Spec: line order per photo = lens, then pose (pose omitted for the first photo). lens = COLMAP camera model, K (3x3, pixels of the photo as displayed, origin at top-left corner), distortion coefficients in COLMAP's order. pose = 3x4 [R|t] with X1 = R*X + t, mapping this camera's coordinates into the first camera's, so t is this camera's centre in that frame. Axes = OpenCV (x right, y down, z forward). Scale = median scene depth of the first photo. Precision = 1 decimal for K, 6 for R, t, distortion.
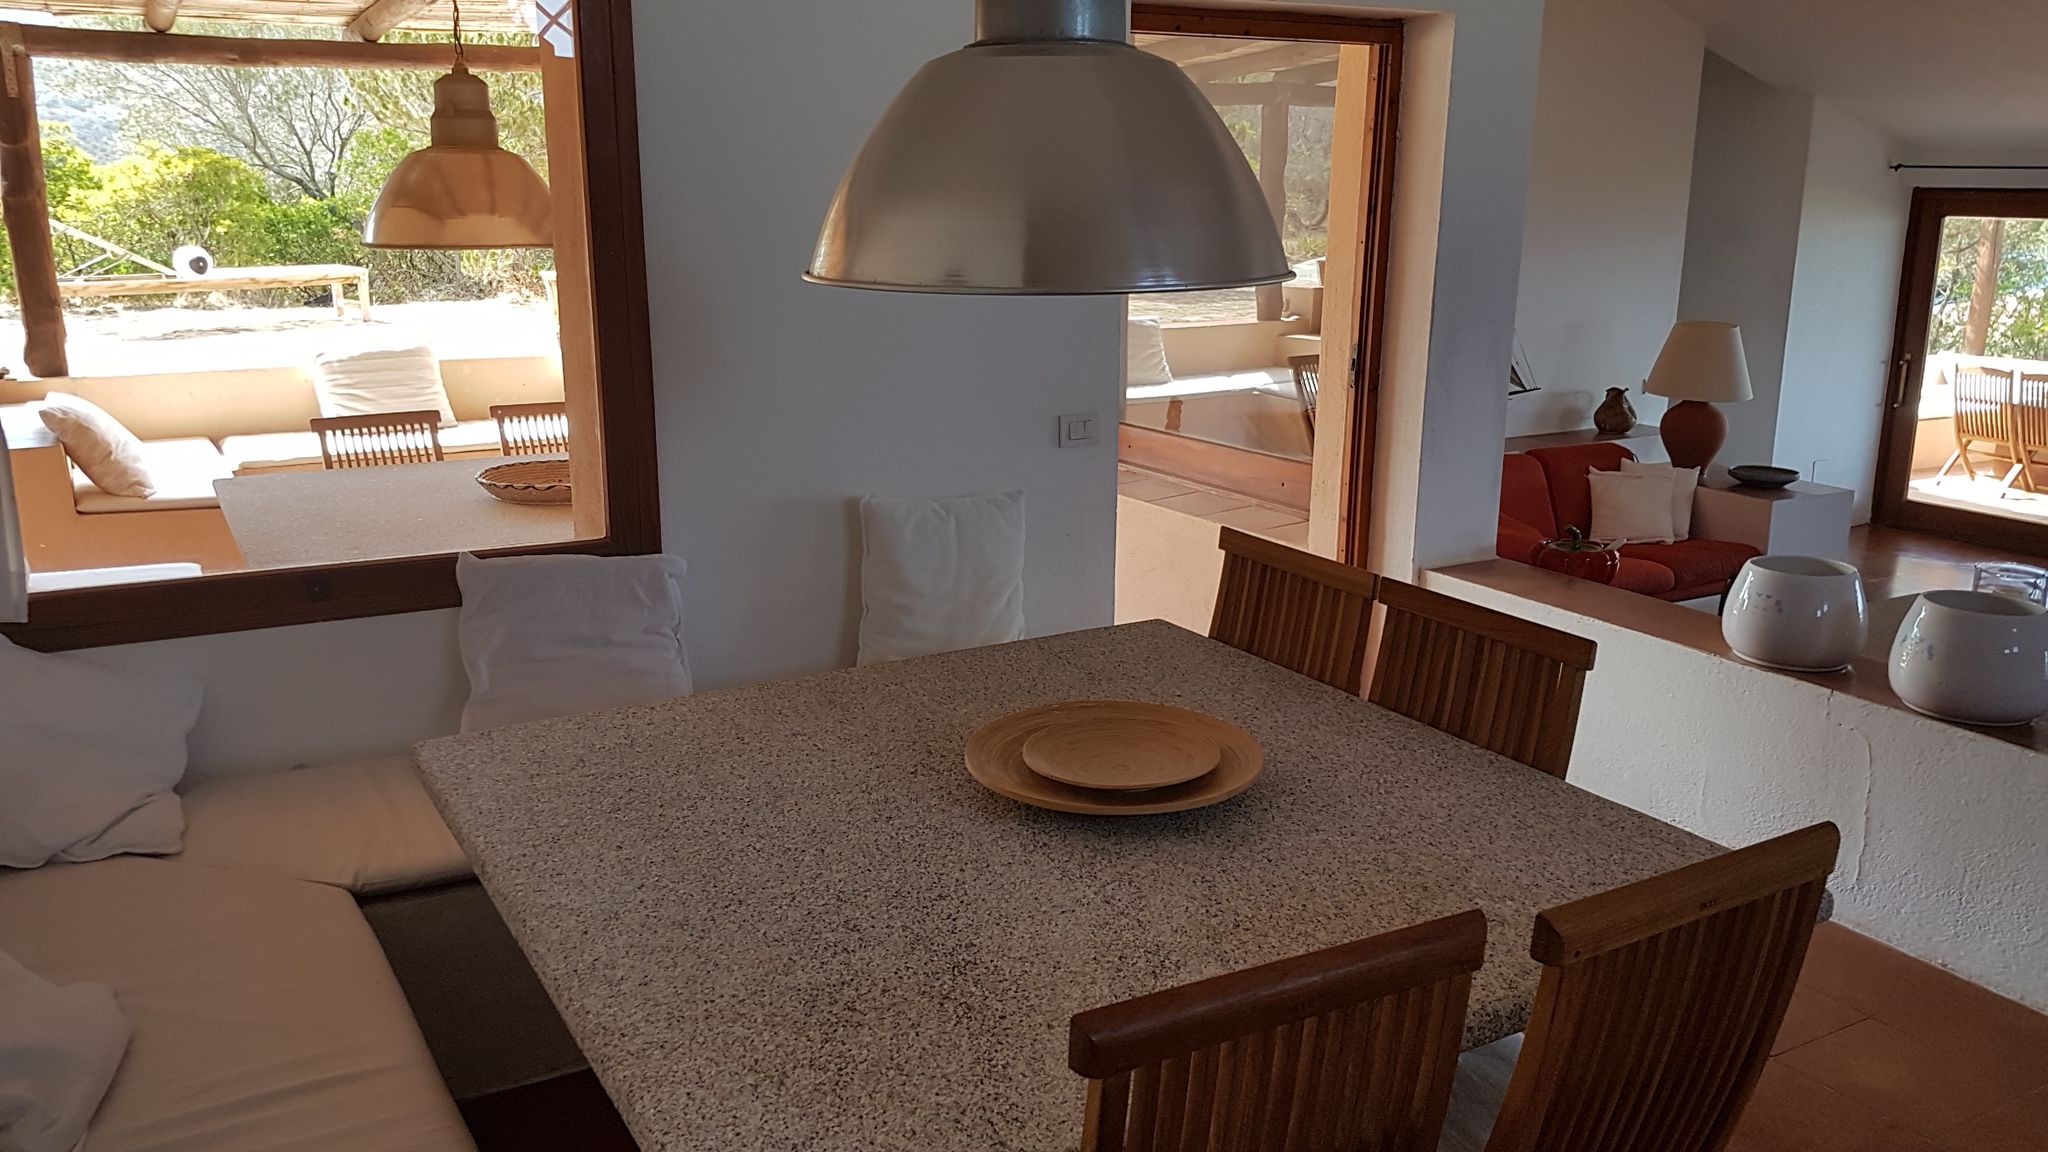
lens RADIAL K [[1536.5, 0, 1019.1], [0, 1536.5, 524.1], [0, 0, 1]] dist [0.090290, -0.134658]
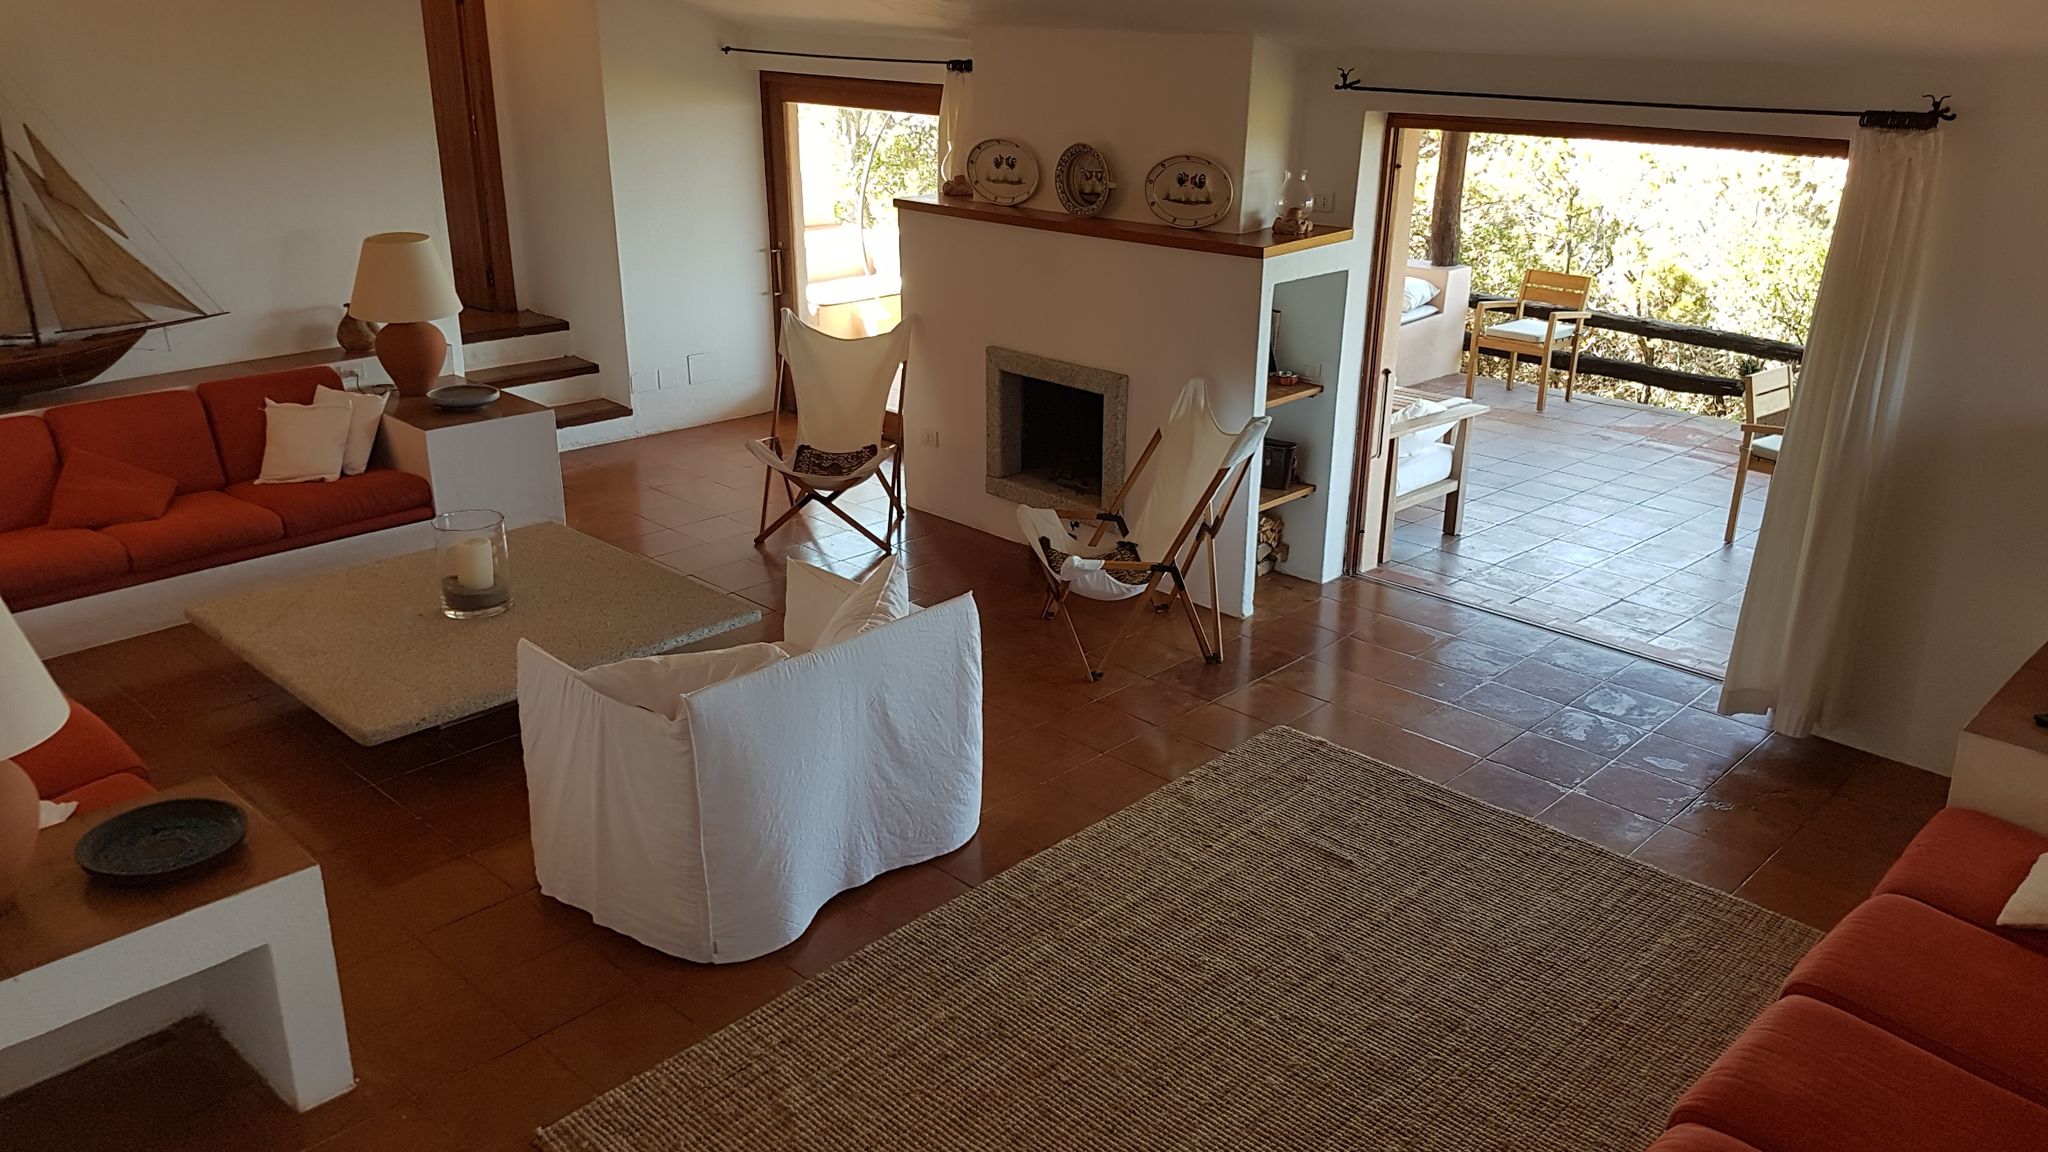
lens RADIAL K [[1546.4, 0, 1024.0], [0, 1546.4, 576.0], [0, 0, 1]] dist [0.084332, -0.145812]
pose [[0.955604, -0.097251, 0.278144, 0.423767], [0.055818, 0.986618, 0.153196, -0.040492], [-0.289320, -0.130869, 0.948244, -0.031394]]
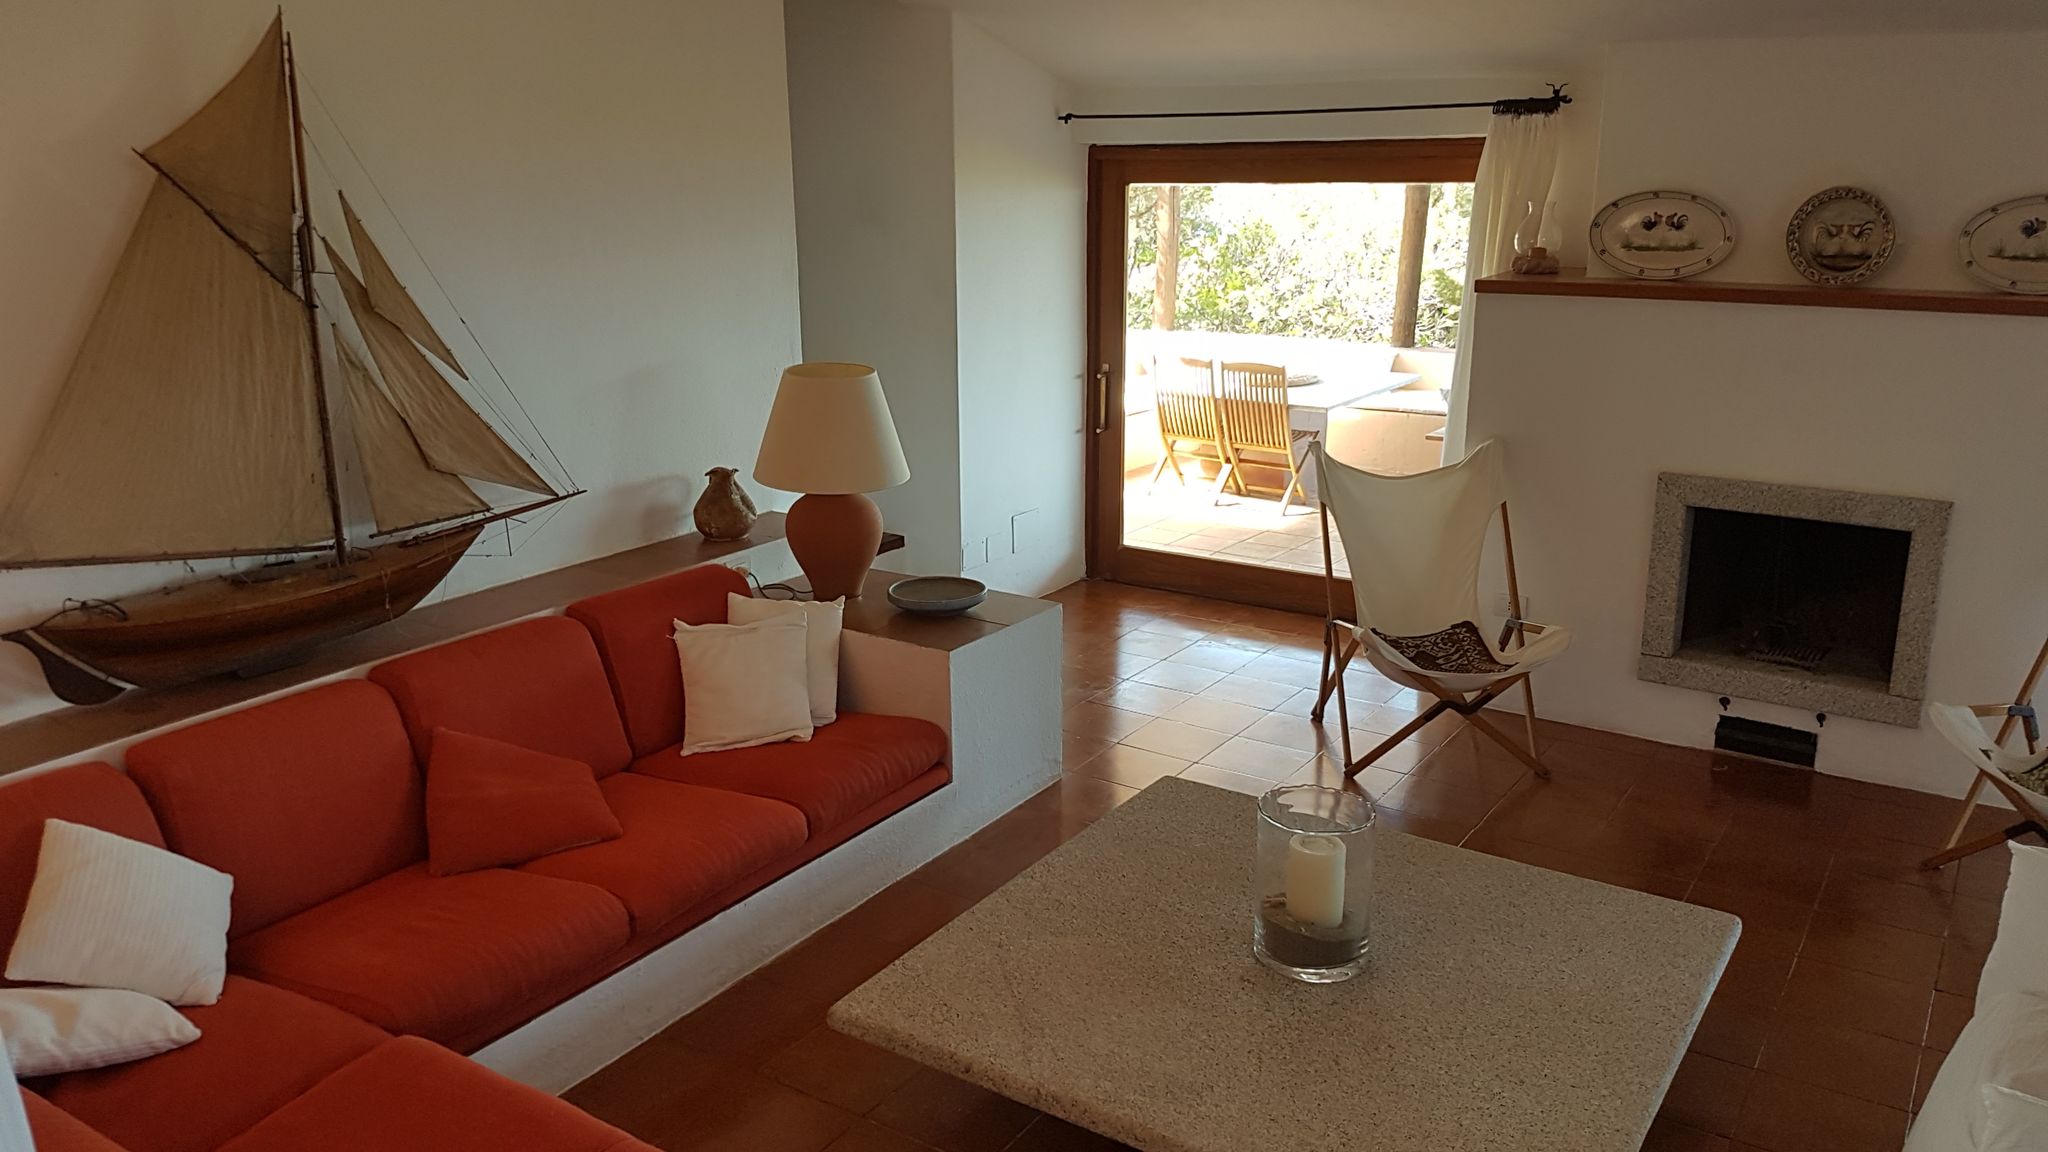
lens RADIAL K [[1546.4, 0, 1024.0], [0, 1546.4, 576.0], [0, 0, 1]] dist [0.084332, -0.145812]
pose [[0.891000, -0.133009, 0.434084, 0.183641], [0.109964, 0.990878, 0.077905, -0.068495], [-0.440486, -0.021680, 0.897498, 0.320735]]
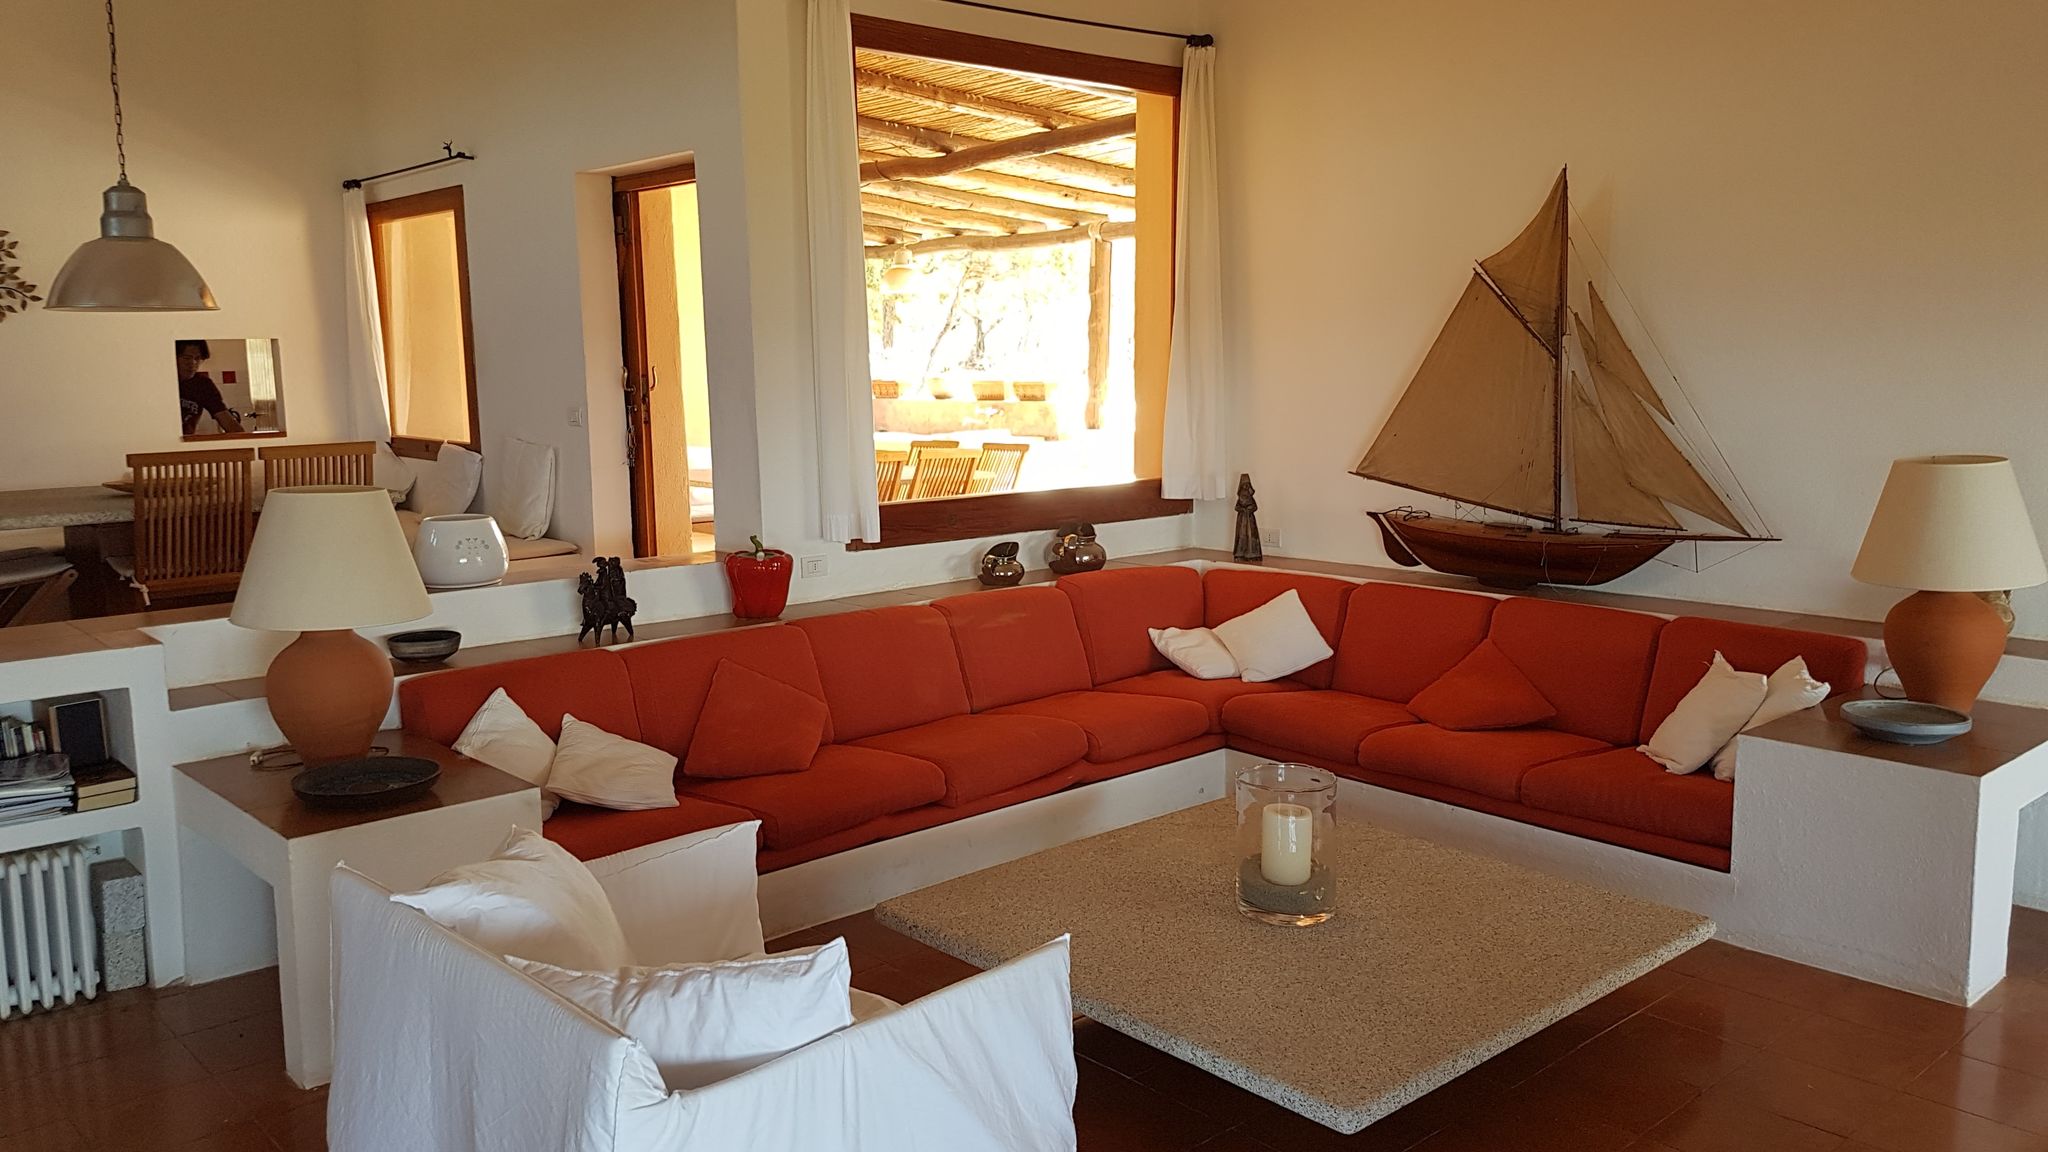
lens RADIAL K [[1536.5, 0, 1019.1], [0, 1536.5, 524.1], [0, 0, 1]] dist [0.090290, -0.134658]
pose [[0.224285, 0.097220, -0.969662, 0.753304], [-0.197387, 0.978919, 0.052492, -0.053134], [0.954324, 0.179626, 0.238747, 0.433067]]
